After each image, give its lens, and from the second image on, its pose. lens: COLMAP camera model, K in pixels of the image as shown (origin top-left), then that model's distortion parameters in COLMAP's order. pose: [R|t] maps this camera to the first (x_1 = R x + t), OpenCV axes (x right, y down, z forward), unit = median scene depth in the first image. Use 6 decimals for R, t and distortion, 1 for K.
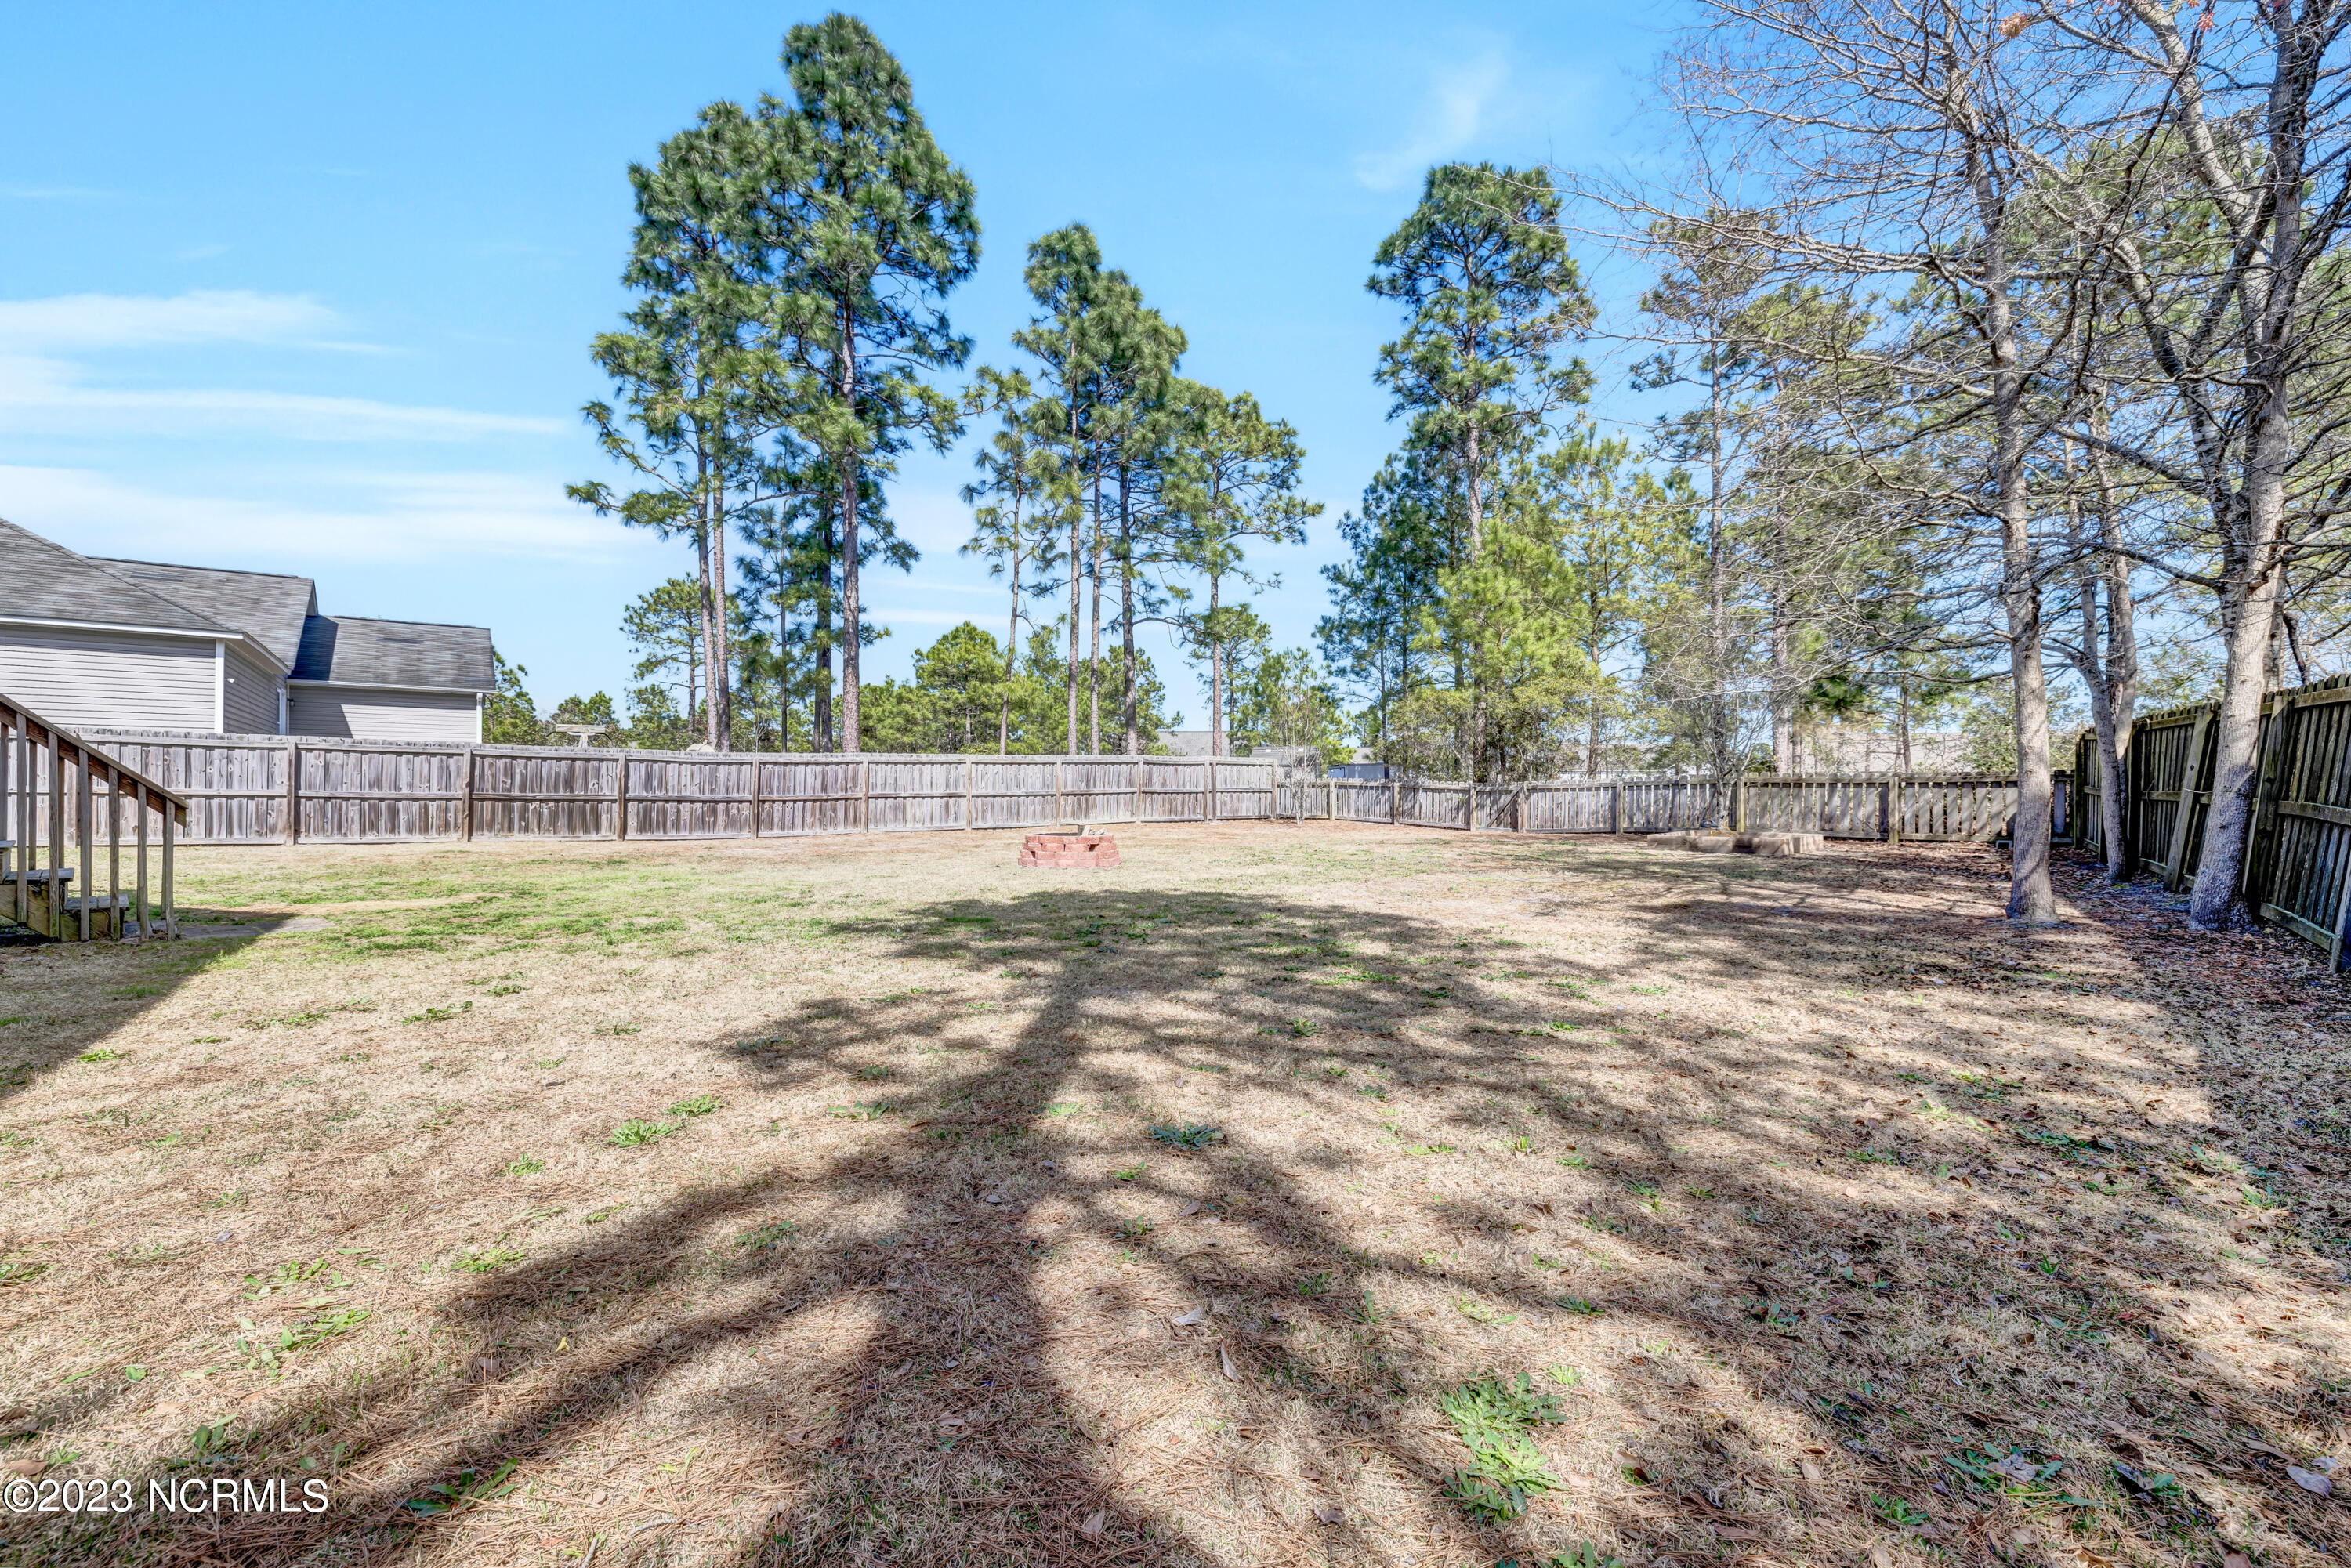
lens RADIAL K [[1005.3, 0, 1167.3], [0, 1005.3, 775.4], [0, 0, 1]] dist [0.000796, 0.000095]
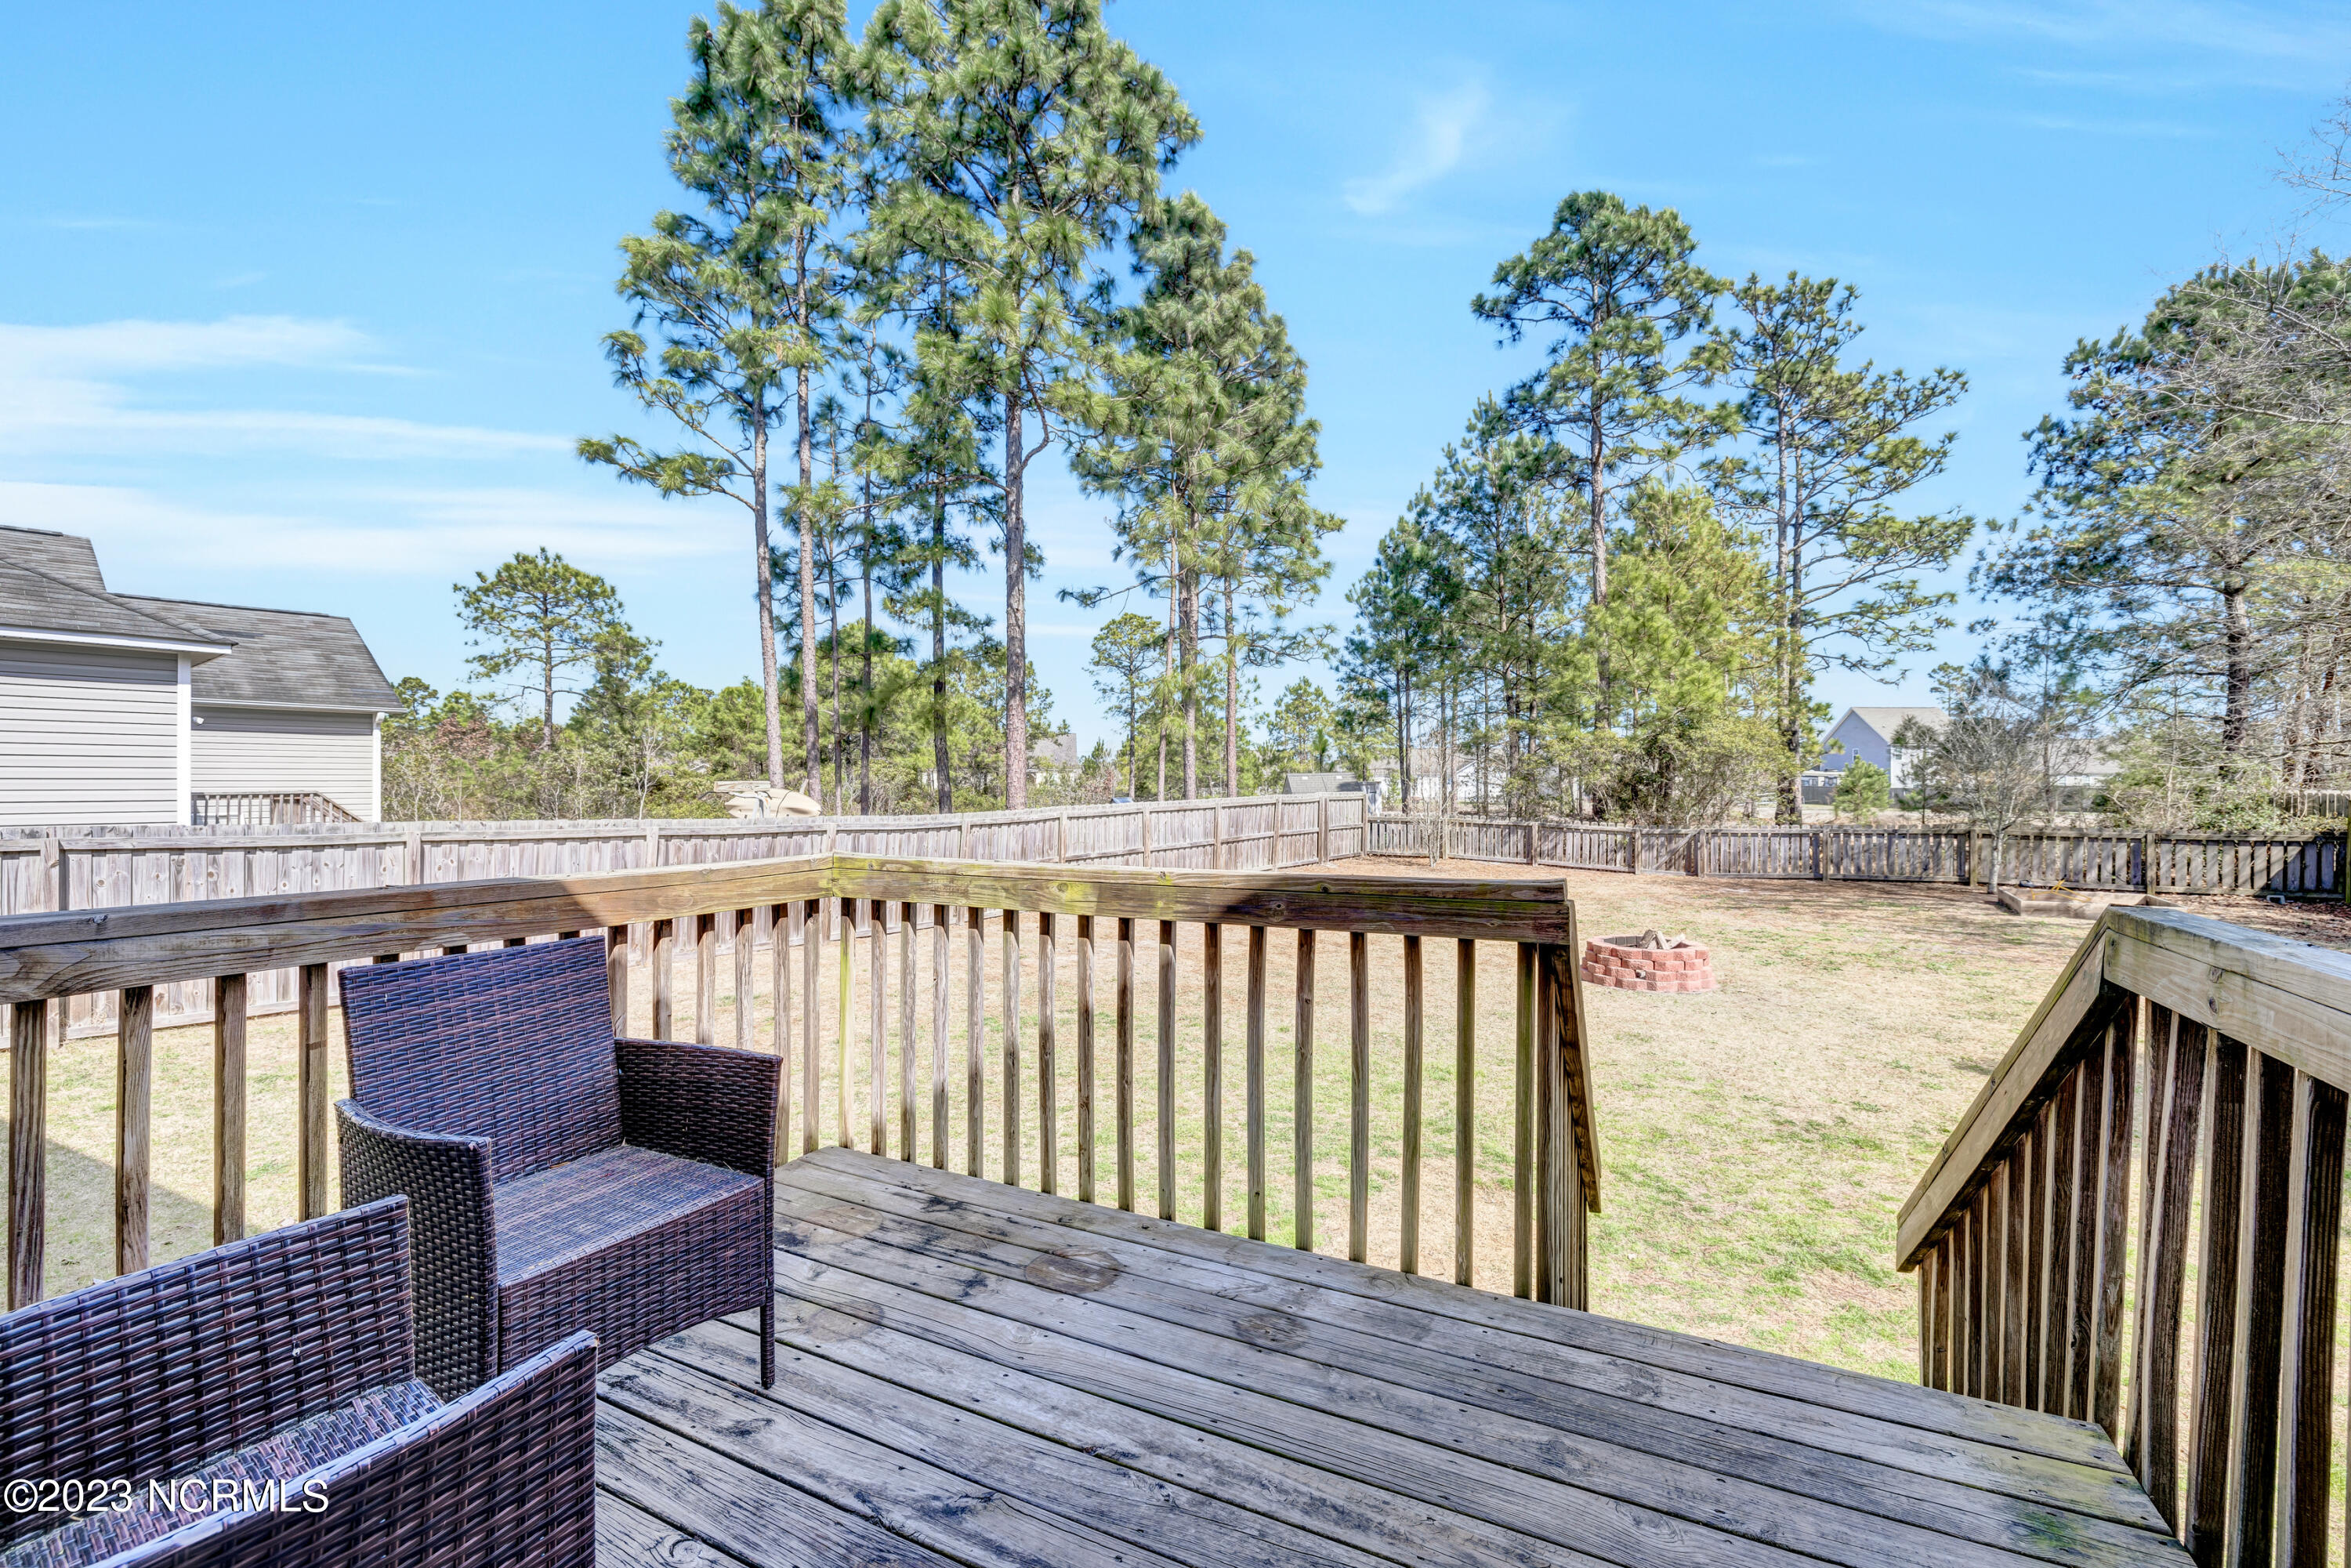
lens RADIAL K [[1005.3, 0, 1167.3], [0, 1005.3, 775.4], [0, 0, 1]] dist [0.000796, 0.000095]
pose [[0.959671, -0.003655, 0.281101, -0.386044], [0.001455, 0.999967, 0.008032, -0.046639], [-0.281121, -0.007299, 0.959645, 0.172936]]
